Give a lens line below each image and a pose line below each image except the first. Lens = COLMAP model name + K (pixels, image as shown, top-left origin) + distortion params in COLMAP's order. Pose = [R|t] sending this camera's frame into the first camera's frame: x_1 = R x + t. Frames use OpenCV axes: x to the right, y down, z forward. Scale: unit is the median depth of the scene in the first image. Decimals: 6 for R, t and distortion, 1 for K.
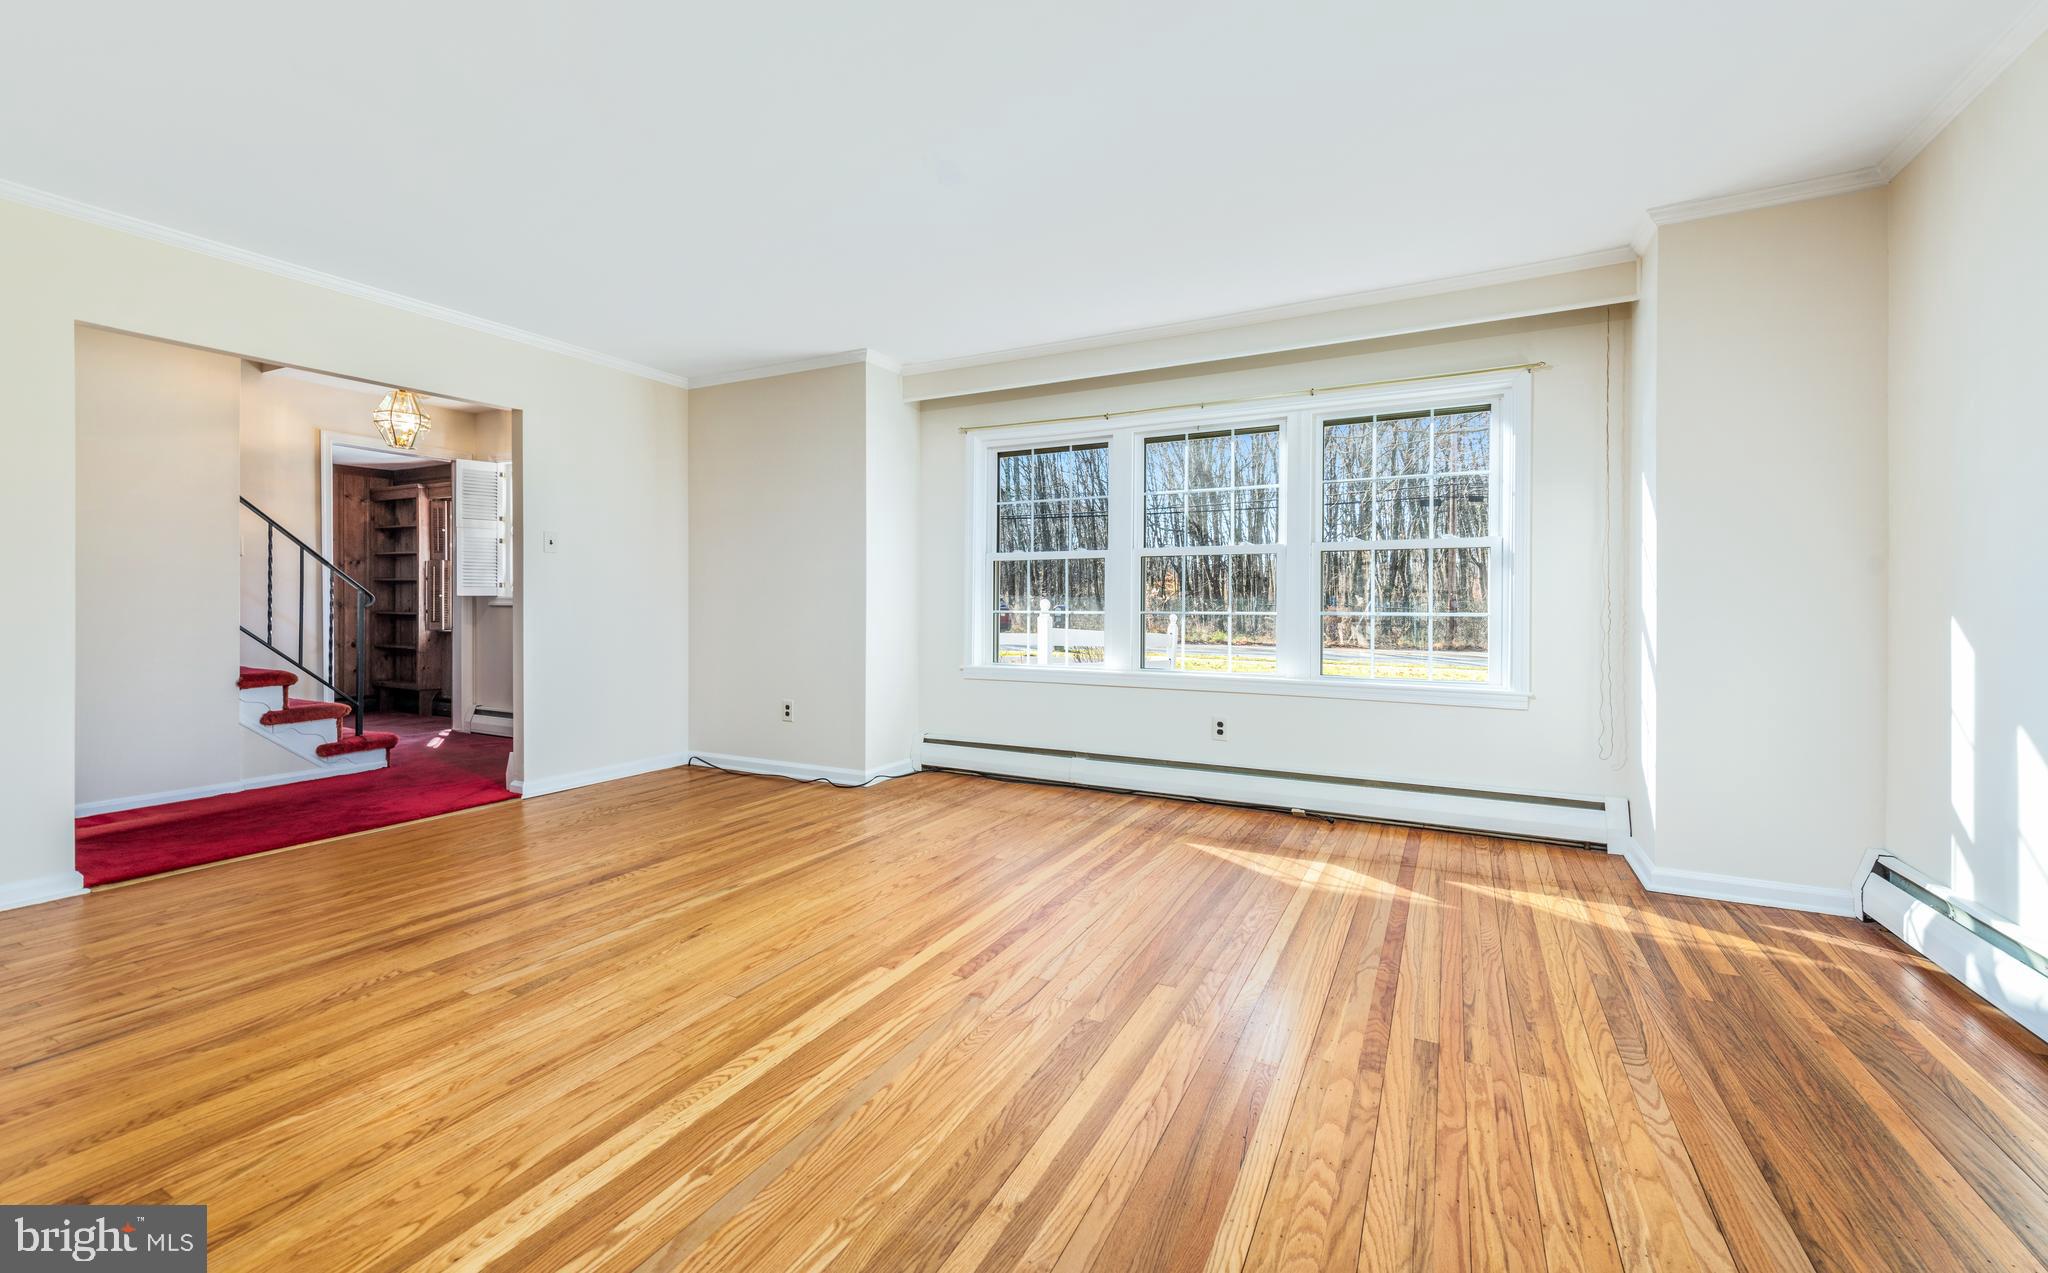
lens RADIAL K [[807.9, 0, 1058.5], [0, 807.9, 608.4], [0, 0, 1]] dist [0.010537, -0.000571]
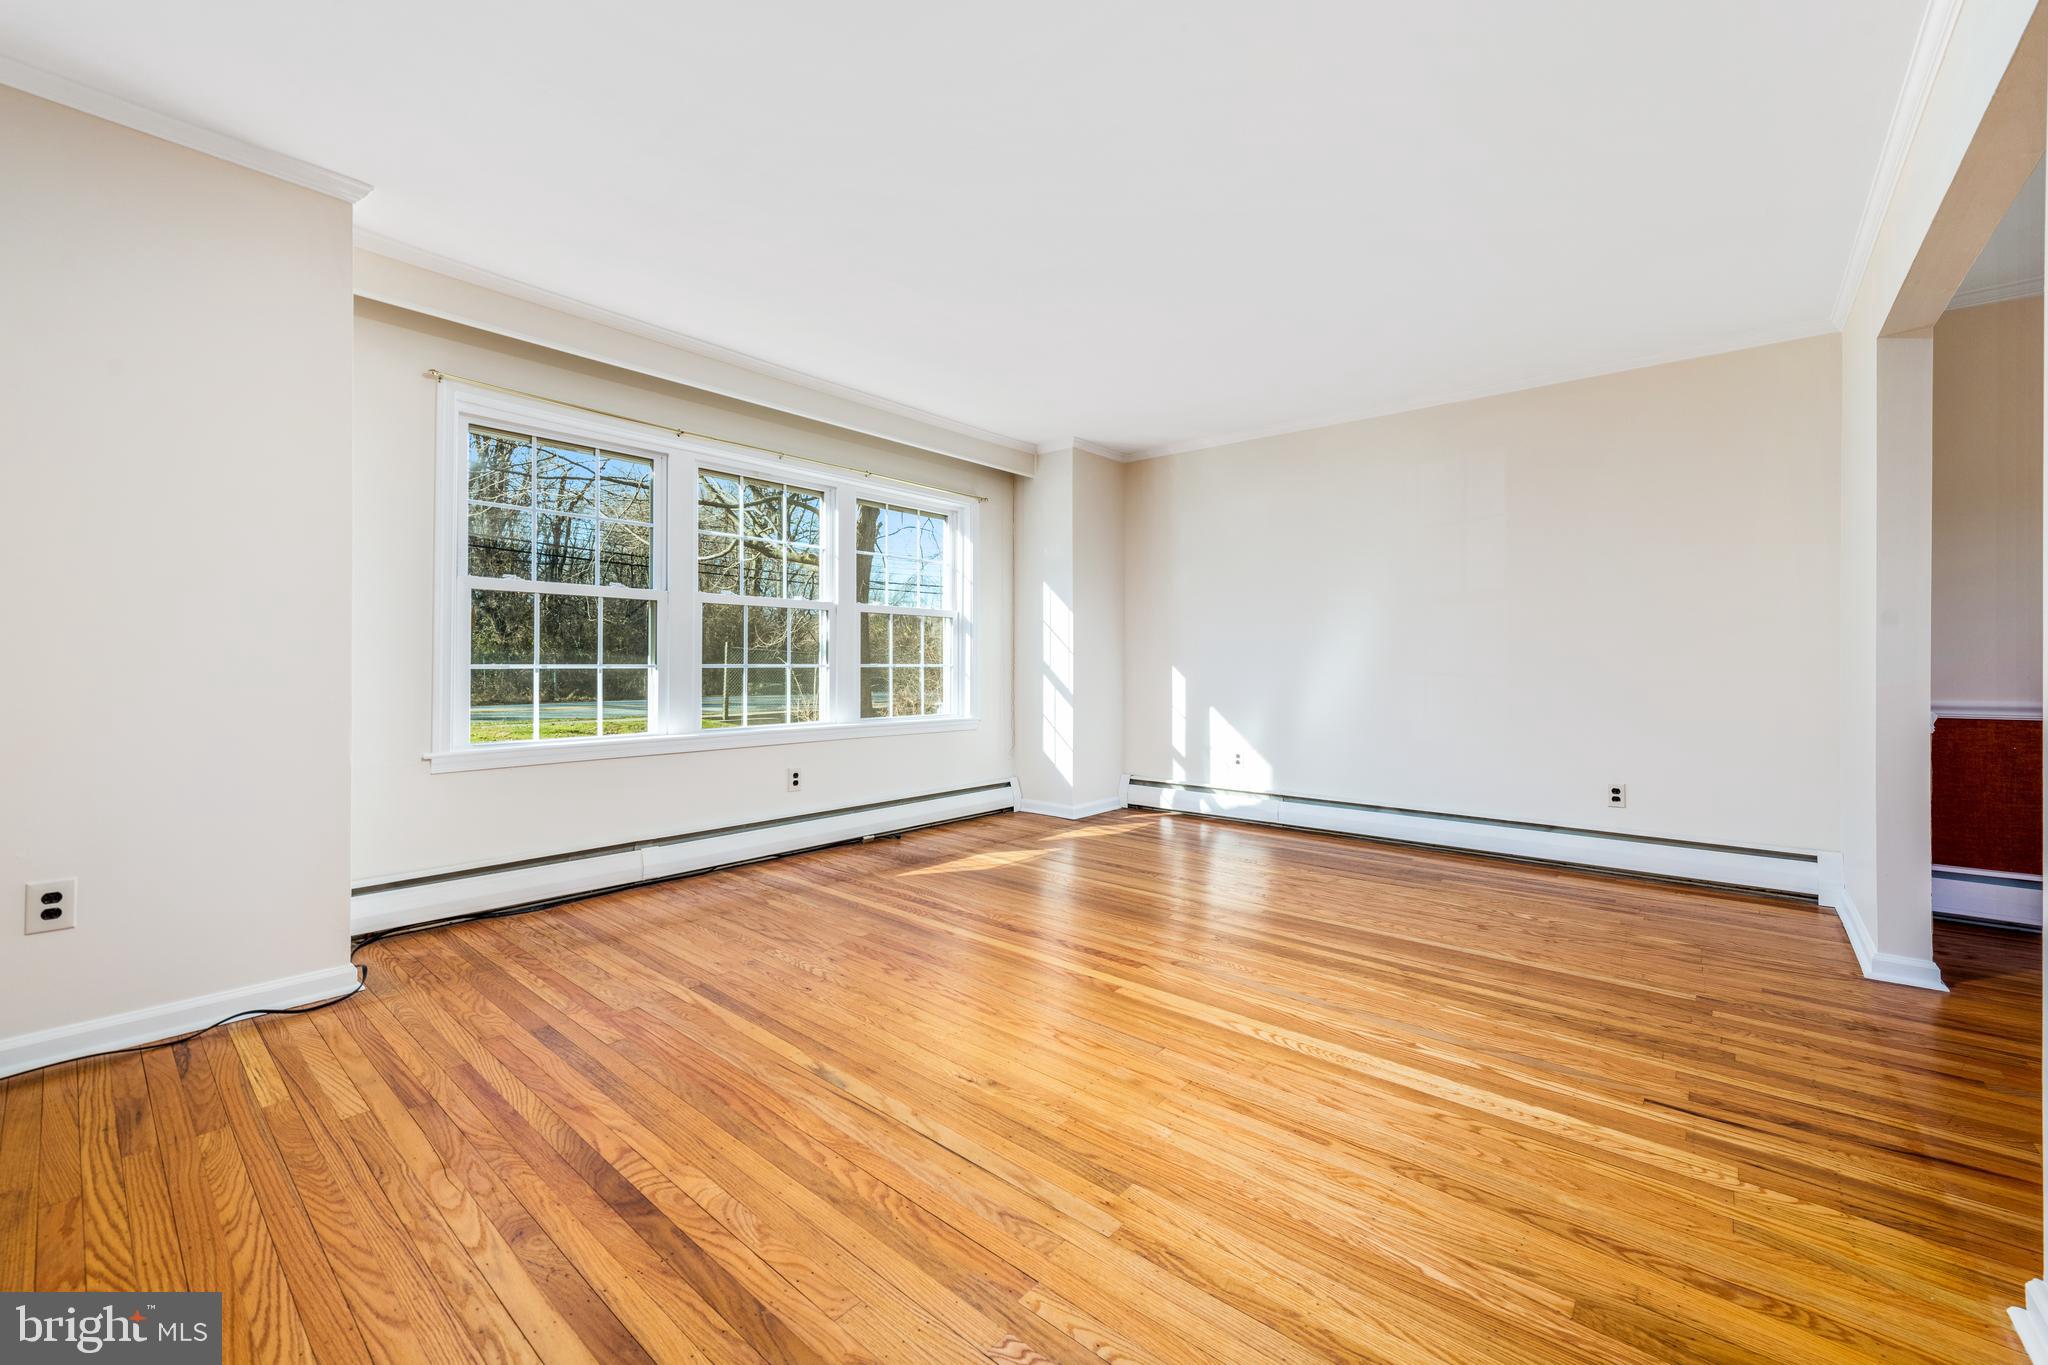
lens RADIAL K [[816.5, 0, 1029.4], [0, 816.5, 670.7], [0, 0, 1]] dist [0.015698, -0.000916]
pose [[0.238910, -0.010991, 0.970979, -1.132171], [-0.001142, 0.999932, 0.011600, -0.000563], [-0.971041, -0.003881, 0.238882, 0.734462]]
